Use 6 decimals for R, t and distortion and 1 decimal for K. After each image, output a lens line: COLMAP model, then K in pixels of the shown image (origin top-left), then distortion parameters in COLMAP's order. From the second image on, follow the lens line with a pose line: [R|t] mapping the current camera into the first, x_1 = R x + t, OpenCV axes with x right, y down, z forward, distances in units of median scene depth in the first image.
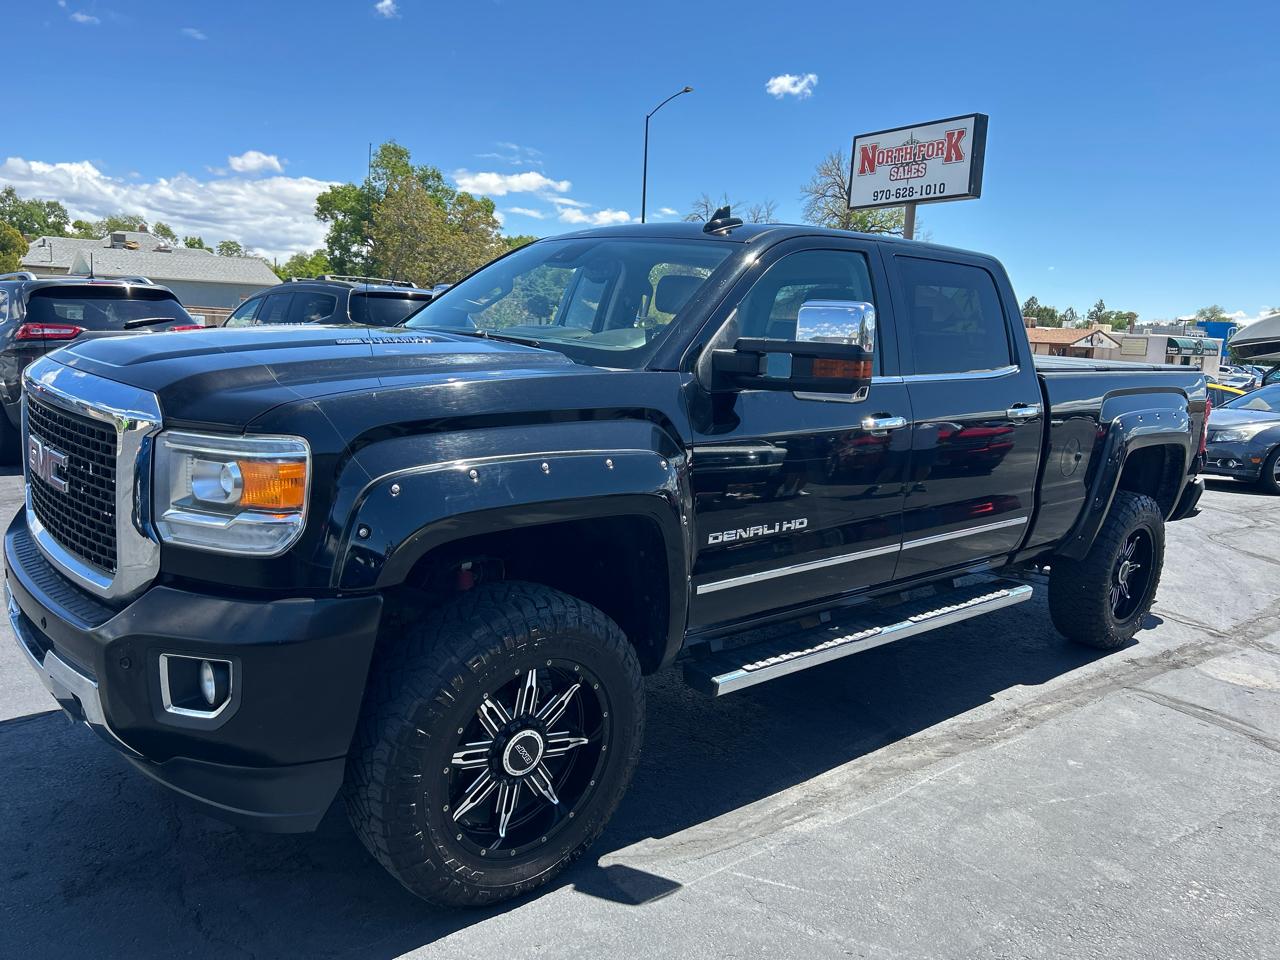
lens RADIAL K [[962.0, 0, 639.7], [0, 962.0, 481.9], [0, 0, 1]] dist [0.033177, -0.039186]
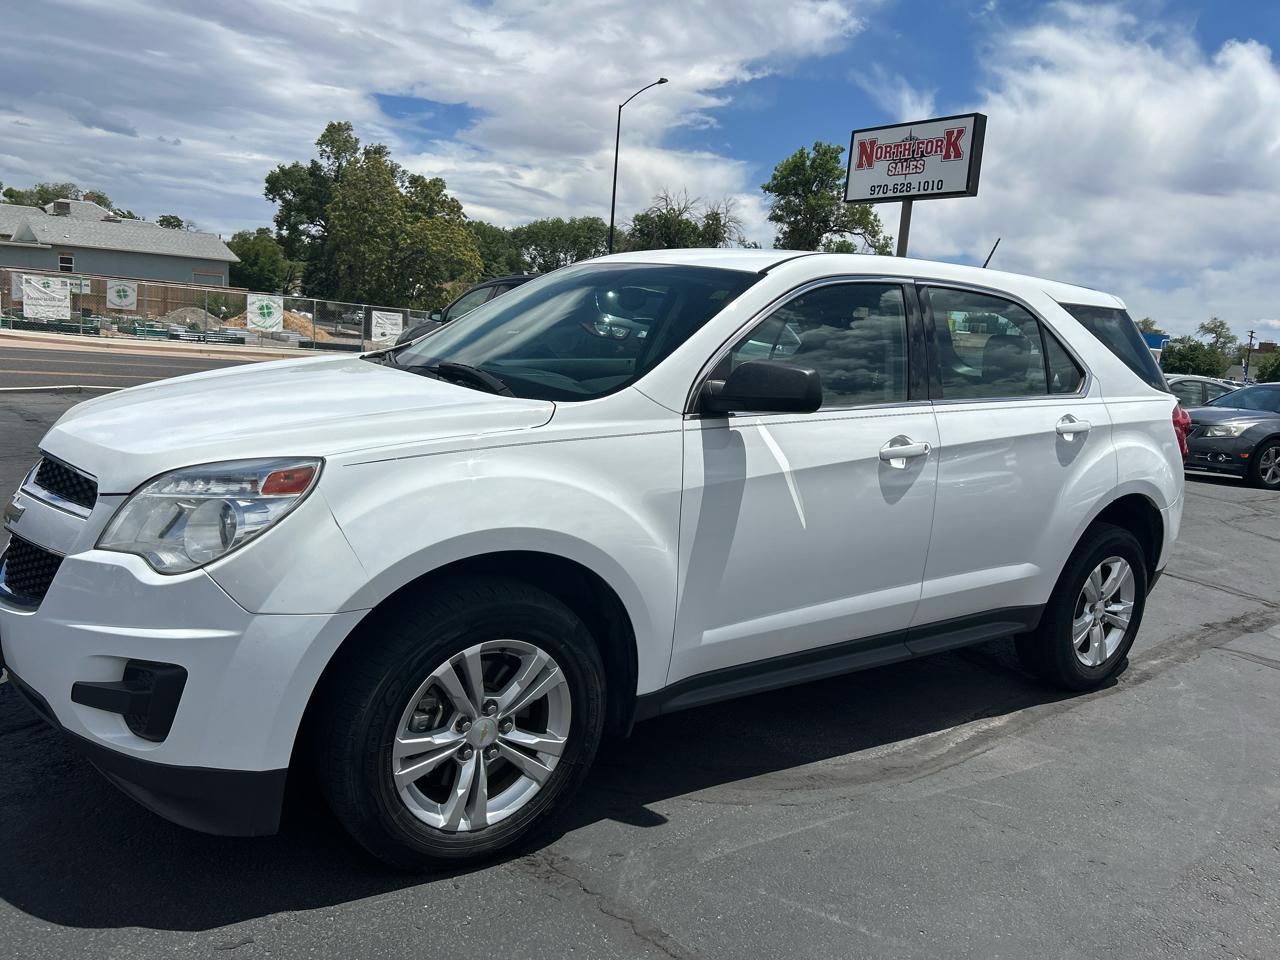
lens RADIAL K [[962.0, 0, 640.8], [0, 962.0, 485.4], [0, 0, 1]] dist [0.033177, -0.039186]
pose [[0.997869, 0.024274, 0.060572, -0.054528], [-0.024852, 0.999652, 0.008815, 0.012133], [-0.060337, -0.010302, 0.998125, -0.004643]]
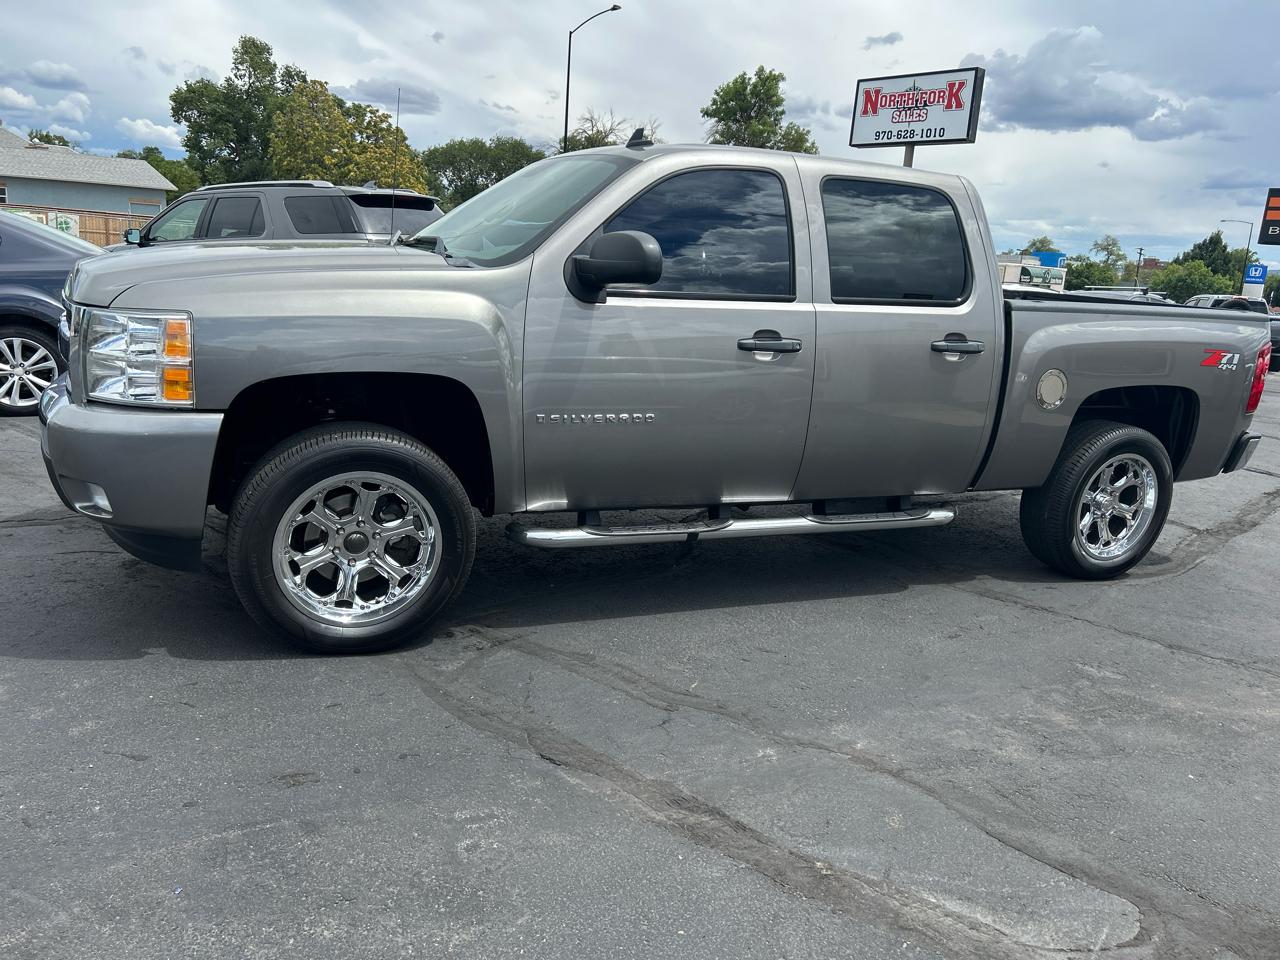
lens RADIAL K [[962.0, 0, 633.6], [0, 962.0, 485.6], [0, 0, 1]] dist [0.033177, -0.039186]
pose [[0.989004, -0.011198, 0.147463, -0.210588], [-0.001492, 0.996323, 0.085665, 0.013953], [-0.147880, -0.084943, 0.985351, -0.103364]]
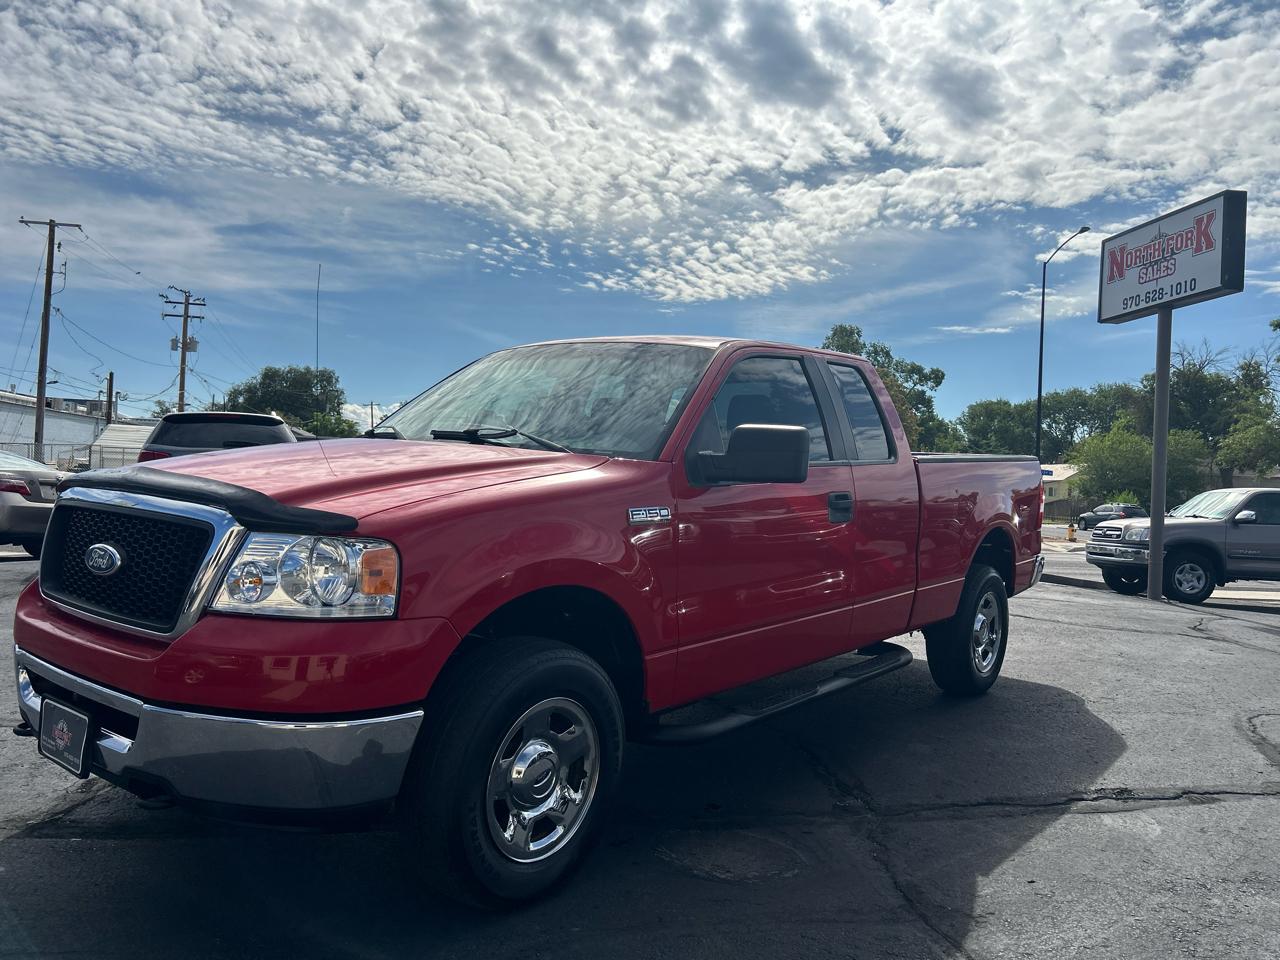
lens RADIAL K [[962.0, 0, 628.5], [0, 962.0, 476.7], [0, 0, 1]] dist [0.033177, -0.039186]
pose [[0.872858, -0.017578, -0.487657, 0.279323], [-0.071803, 0.983846, -0.163984, 0.017564], [0.482662, 0.178149, 0.857496, 0.108109]]
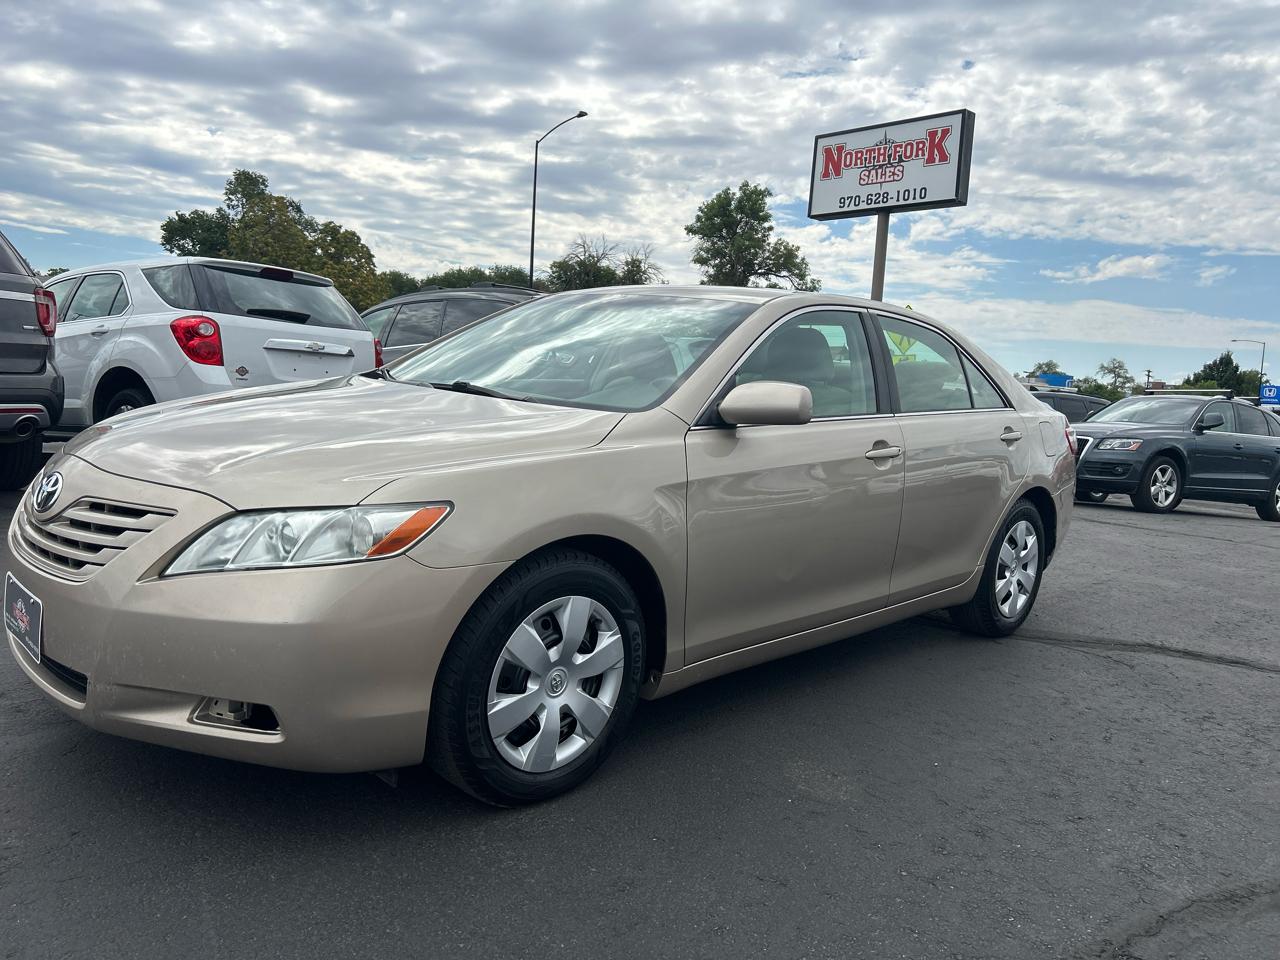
lens RADIAL K [[962.0, 0, 639.1], [0, 962.0, 487.4], [0, 0, 1]] dist [0.033177, -0.039186]
pose [[0.990275, 0.000853, 0.139119, -0.062247], [0.004904, 0.999146, -0.041030, -0.001493], [-0.139035, 0.041313, 0.989425, 0.168536]]
